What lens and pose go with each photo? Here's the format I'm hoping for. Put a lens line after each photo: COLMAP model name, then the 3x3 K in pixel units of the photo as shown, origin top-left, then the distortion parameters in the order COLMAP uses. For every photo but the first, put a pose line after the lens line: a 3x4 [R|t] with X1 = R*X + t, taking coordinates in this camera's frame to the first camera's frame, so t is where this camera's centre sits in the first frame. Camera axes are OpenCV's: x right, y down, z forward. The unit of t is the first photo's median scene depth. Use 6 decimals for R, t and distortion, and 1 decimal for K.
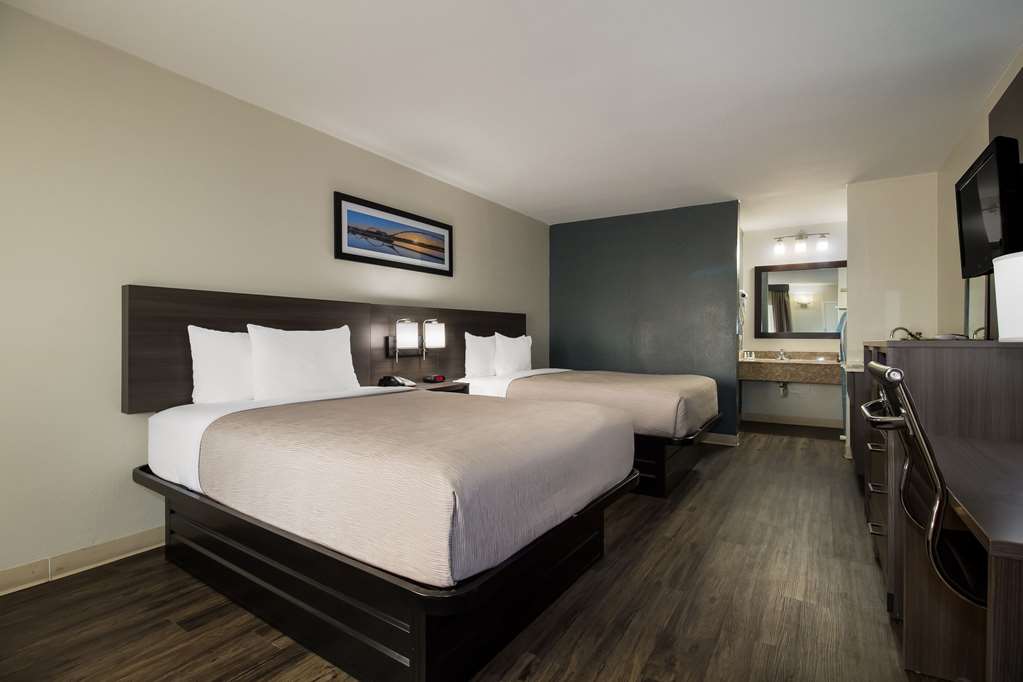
lens RADIAL K [[472.2, 0, 522.8], [0, 472.2, 342.3], [0, 0, 1]] dist [-0.051237, -0.000025]
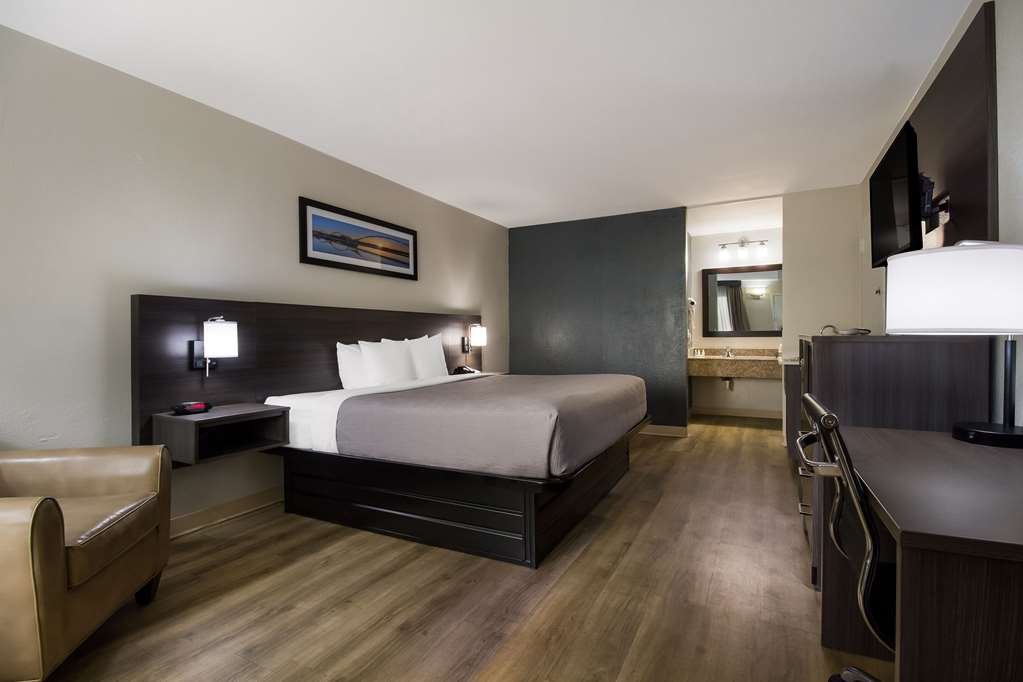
lens RADIAL K [[466.8, 0, 527.7], [0, 466.8, 338.7], [0, 0, 1]] dist [-0.003083, -0.000247]
pose [[0.994675, -0.014091, 0.102090, -0.018332], [0.015118, 0.999842, -0.009299, 0.000042], [-0.101943, 0.010793, 0.994732, -0.038189]]
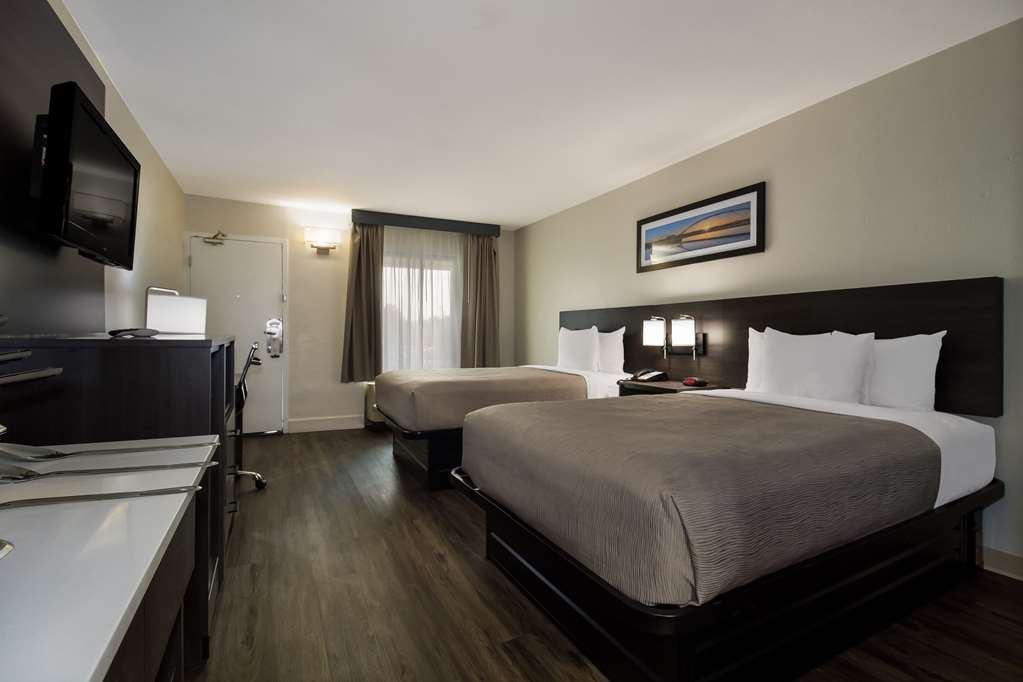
lens RADIAL K [[495.7, 0, 511.9], [0, 495.7, 333.1], [0, 0, 1]] dist [0.002460, -0.000244]
pose [[-0.519948, -0.002515, -0.854194, 0.811570], [-0.010674, 0.999937, 0.003553, -0.014422], [0.854131, 0.010965, -0.519942, 1.229934]]
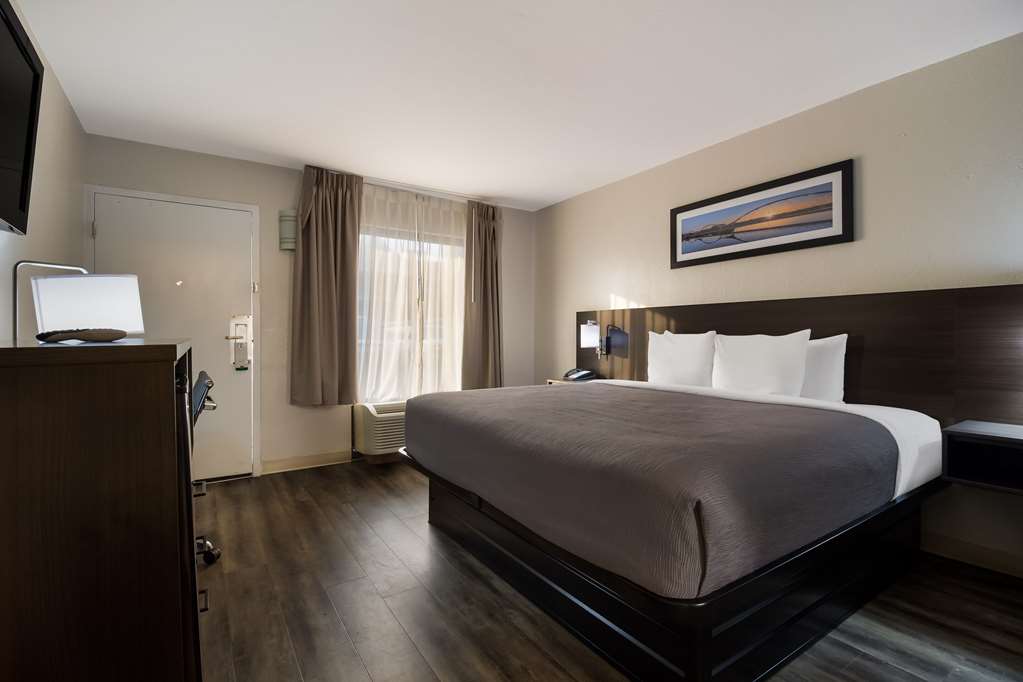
lens RADIAL K [[466.8, 0, 527.7], [0, 466.8, 338.7], [0, 0, 1]] dist [-0.003083, -0.000247]
pose [[-0.395261, -0.000706, -0.918569, 0.667032], [-0.011498, 0.999925, 0.004179, -0.010697], [0.918497, 0.012213, -0.395240, 0.982235]]
